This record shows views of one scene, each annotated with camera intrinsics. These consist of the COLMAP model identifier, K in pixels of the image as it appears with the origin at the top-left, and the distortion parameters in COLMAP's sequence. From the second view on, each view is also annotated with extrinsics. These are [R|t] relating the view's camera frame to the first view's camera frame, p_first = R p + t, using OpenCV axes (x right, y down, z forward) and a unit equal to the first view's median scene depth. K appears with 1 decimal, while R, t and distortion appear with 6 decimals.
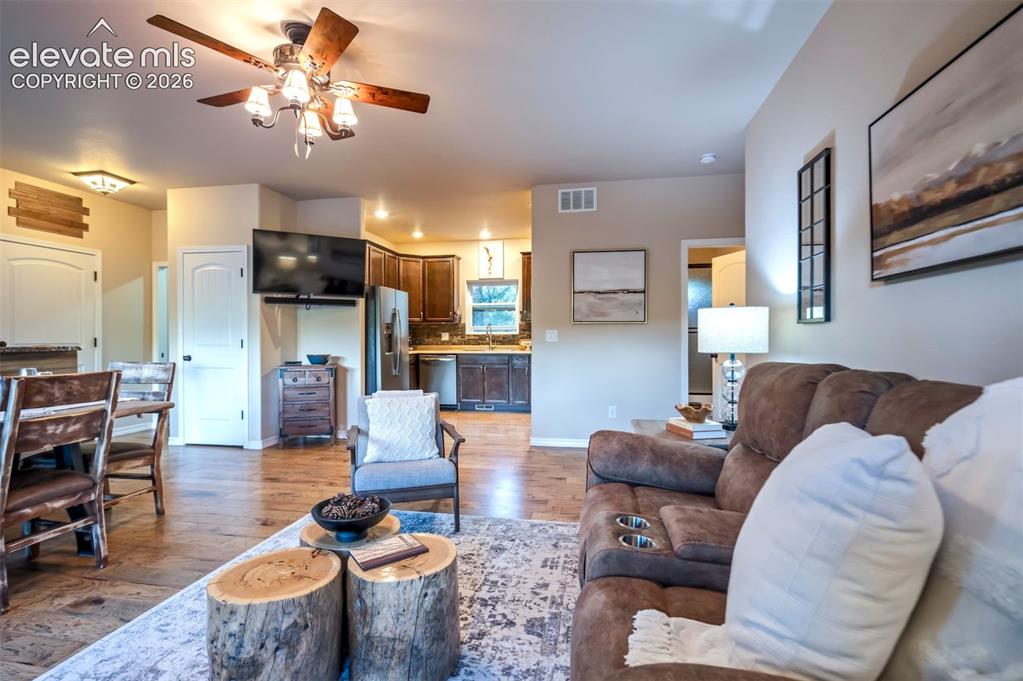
lens RADIAL K [[480.7, 0, 510.1], [0, 480.7, 333.5], [0, 0, 1]] dist [-0.002536, 0.000612]
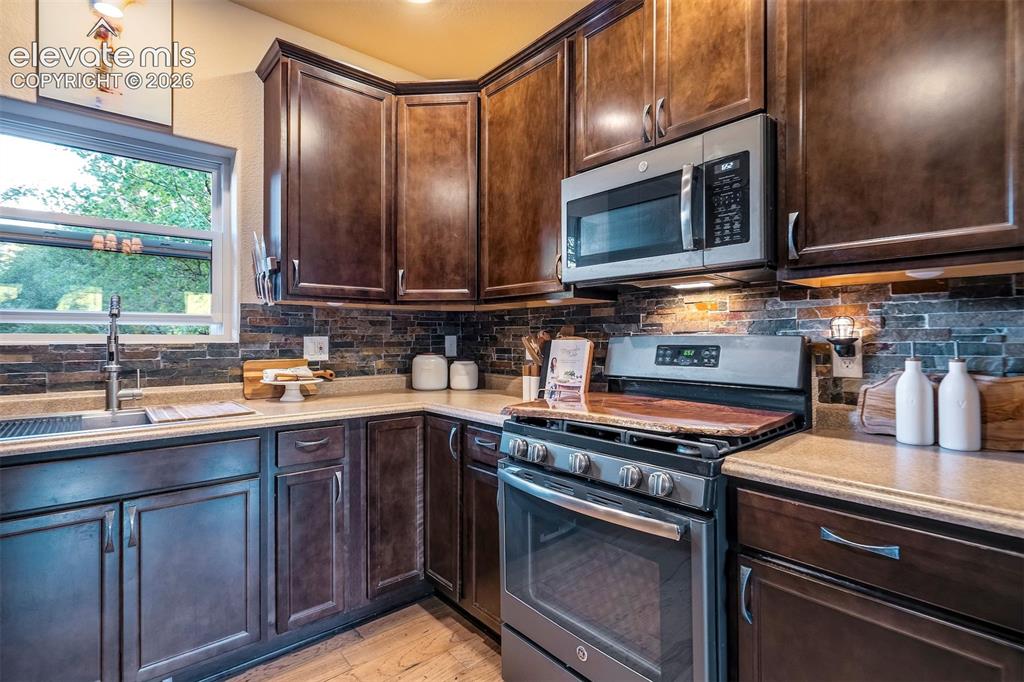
lens RADIAL K [[481.2, 0, 510.6], [0, 481.2, 334.0], [0, 0, 1]] dist [-0.002536, 0.000612]
pose [[0.623104, 0.008769, 0.782090, -0.104239], [-0.005684, 0.999962, -0.006683, -0.002811], [-0.782118, -0.000281, 0.623130, 0.701314]]
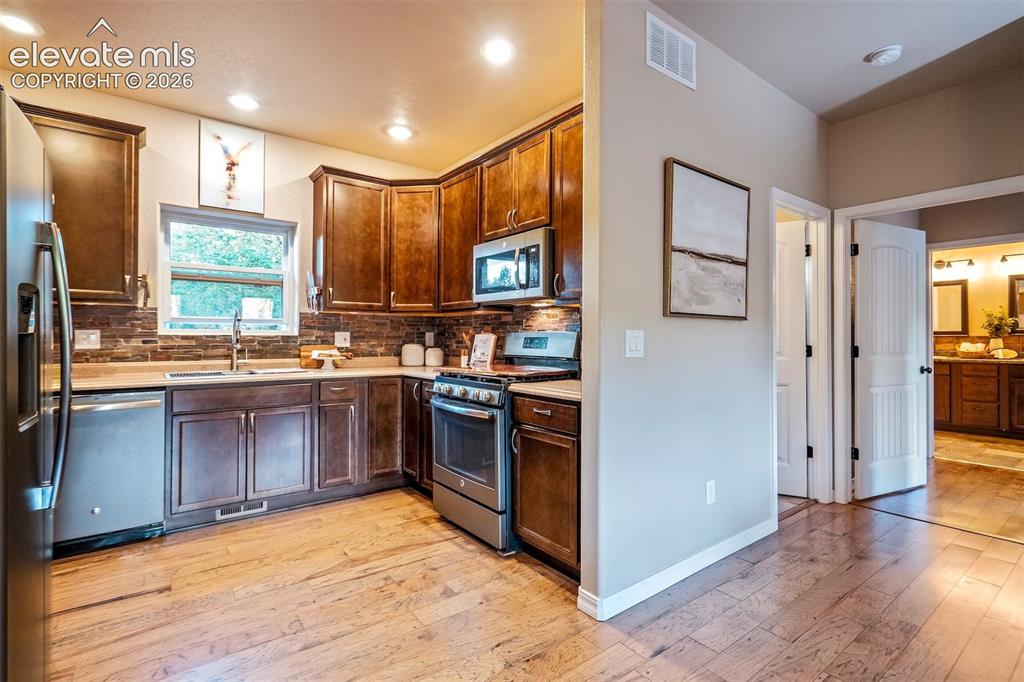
lens RADIAL K [[485.4, 0, 512.5], [0, 485.4, 330.1], [0, 0, 1]] dist [0.002367, 0.000682]
pose [[0.671568, 0.017754, 0.740730, -0.200113], [-0.011555, 0.999842, -0.013488, 0.000178], [-0.740853, 0.000499, 0.671667, 0.513471]]
